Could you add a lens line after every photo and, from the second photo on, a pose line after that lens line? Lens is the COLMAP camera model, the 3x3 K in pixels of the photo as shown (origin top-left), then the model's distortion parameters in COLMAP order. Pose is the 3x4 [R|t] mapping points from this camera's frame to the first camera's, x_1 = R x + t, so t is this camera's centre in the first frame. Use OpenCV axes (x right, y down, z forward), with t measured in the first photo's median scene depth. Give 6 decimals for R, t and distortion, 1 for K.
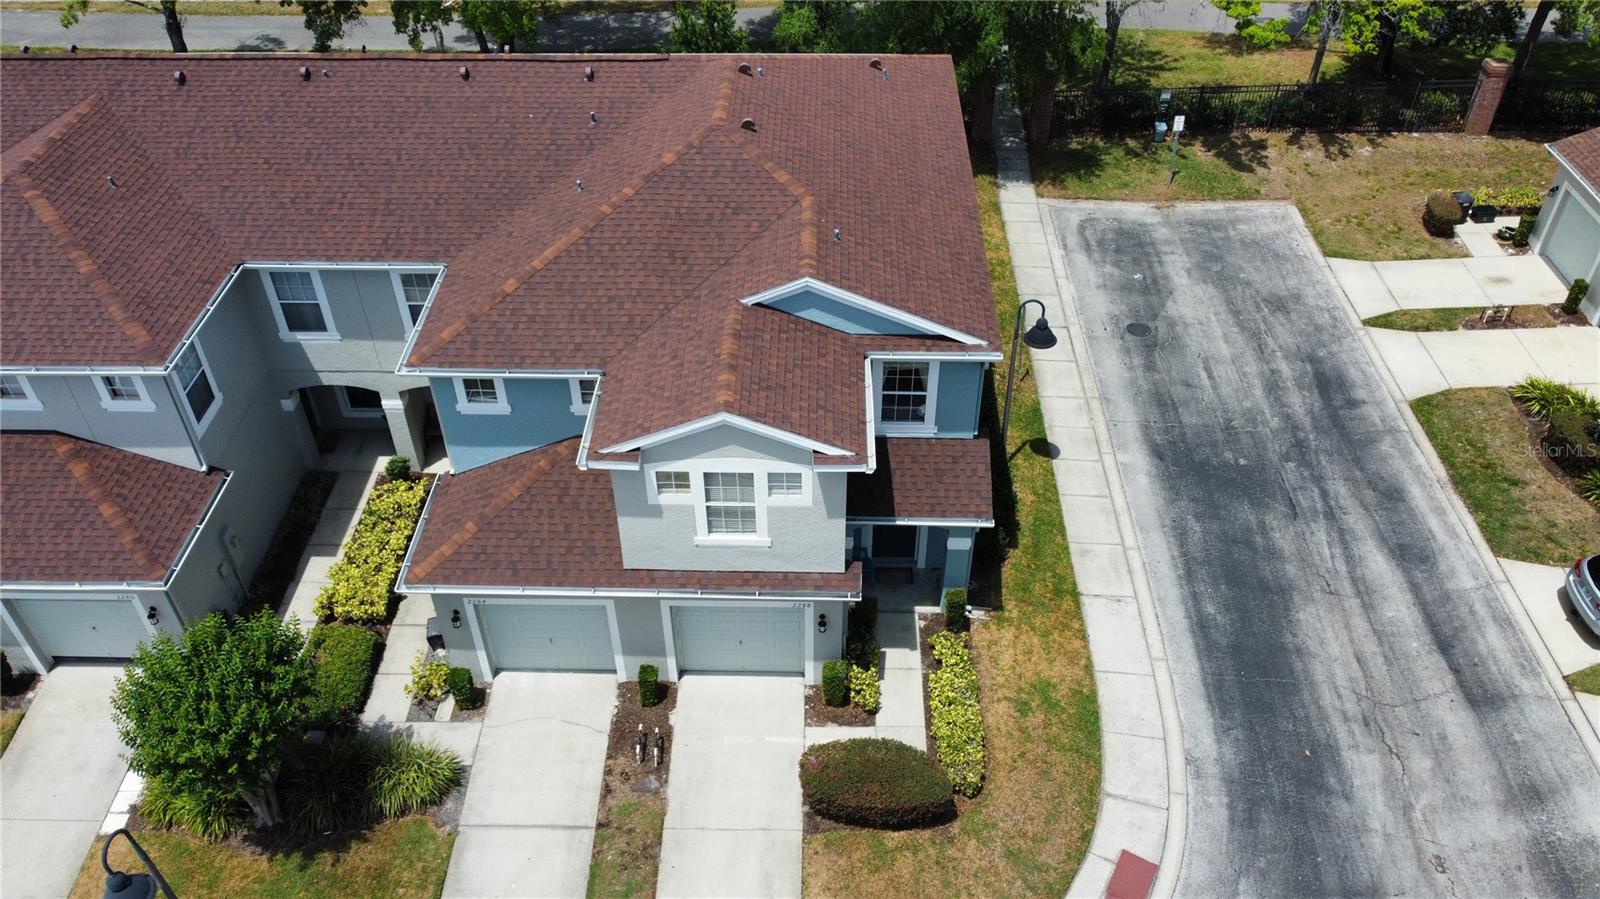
lens RADIAL K [[1215.2, 0, 798.5], [0, 1215.2, 447.2], [0, 0, 1]] dist [0.001020, -0.015582]
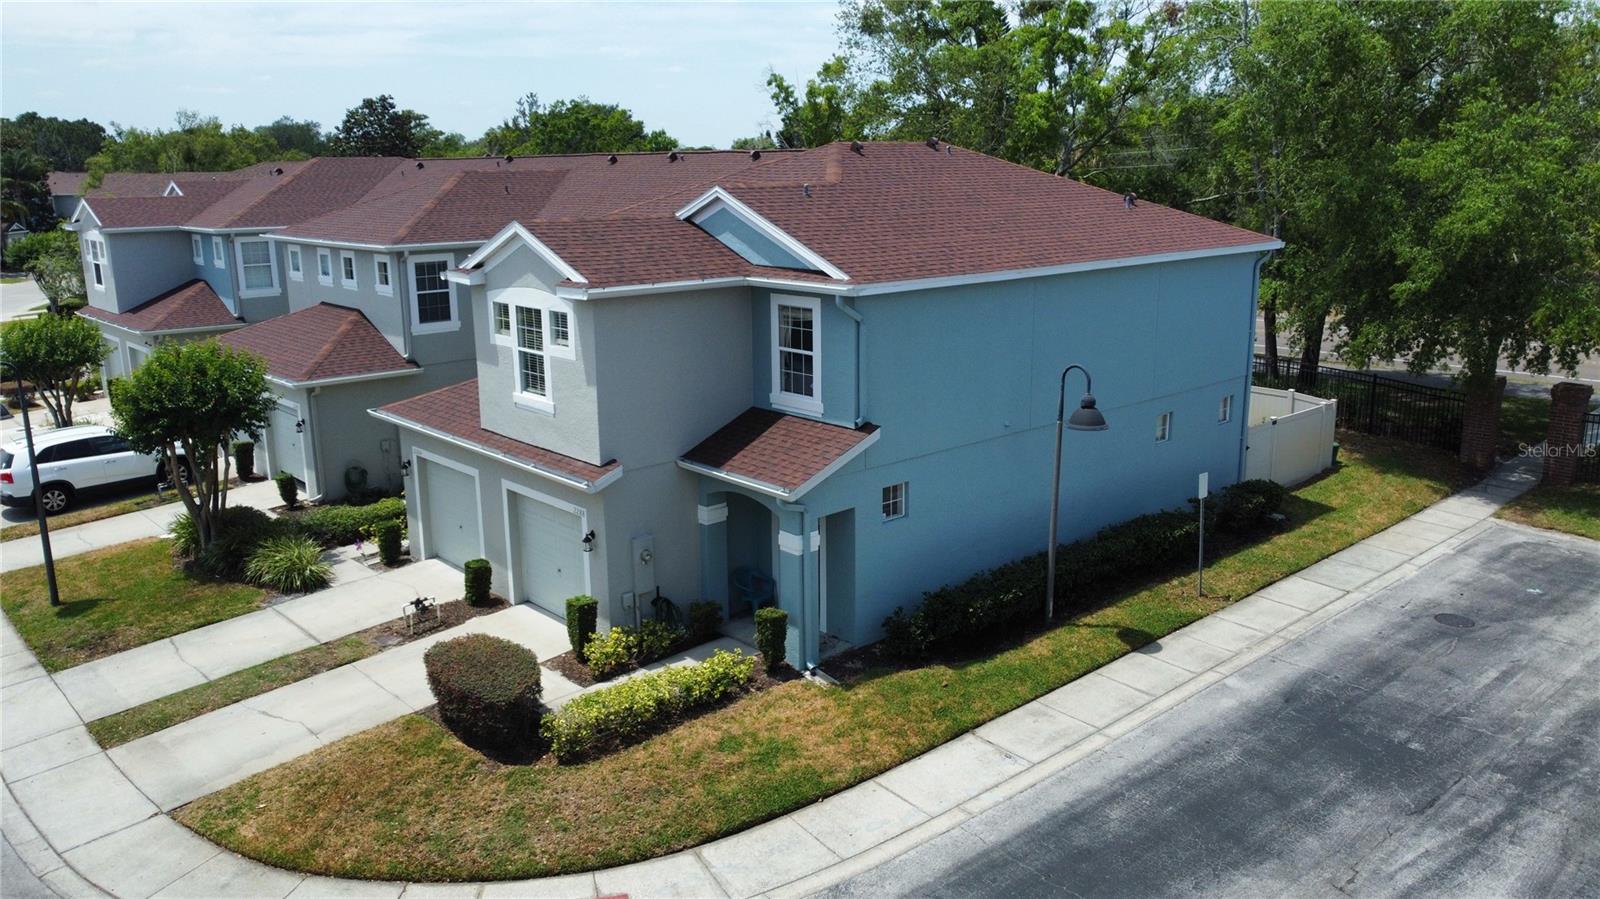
lens RADIAL K [[1215.2, 0, 797.8], [0, 1215.2, 447.5], [0, 0, 1]] dist [0.001020, -0.015582]
pose [[0.687943, 0.167434, -0.706187, 0.709526], [-0.465886, 0.847963, -0.252802, 0.231648], [0.556493, 0.502917, 0.661355, 0.457138]]
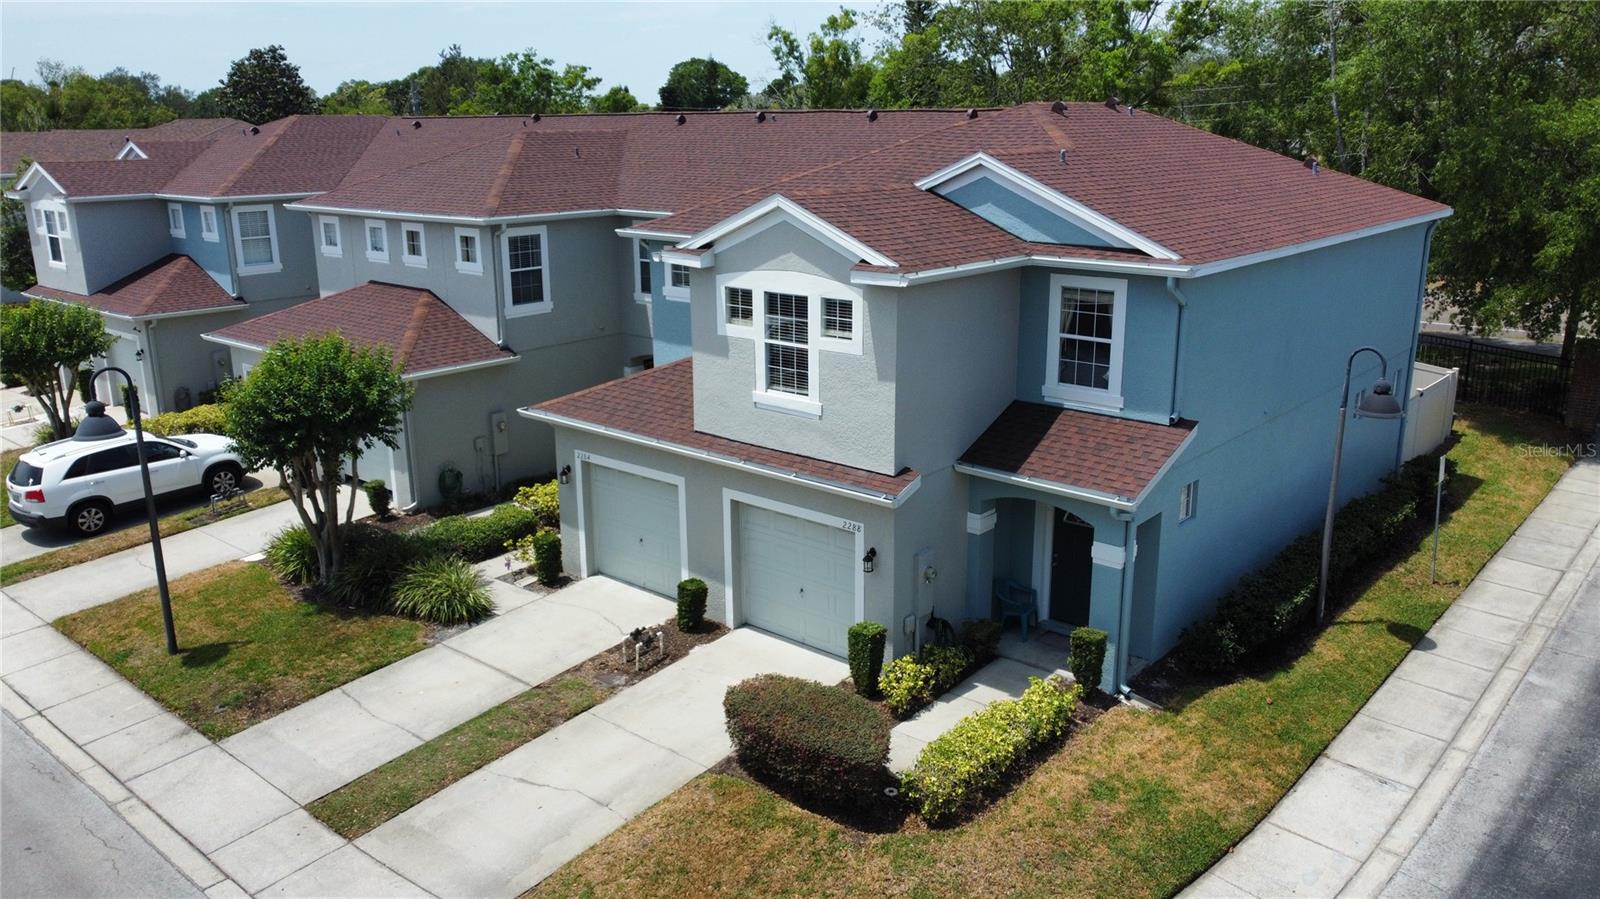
lens RADIAL K [[1215.2, 0, 795.6], [0, 1215.2, 450.1], [0, 0, 1]] dist [0.001020, -0.015582]
pose [[0.771449, 0.170682, -0.612971, 0.430586], [-0.410587, 0.869480, -0.274633, 0.305621], [0.486091, 0.463543, 0.740840, 0.363827]]
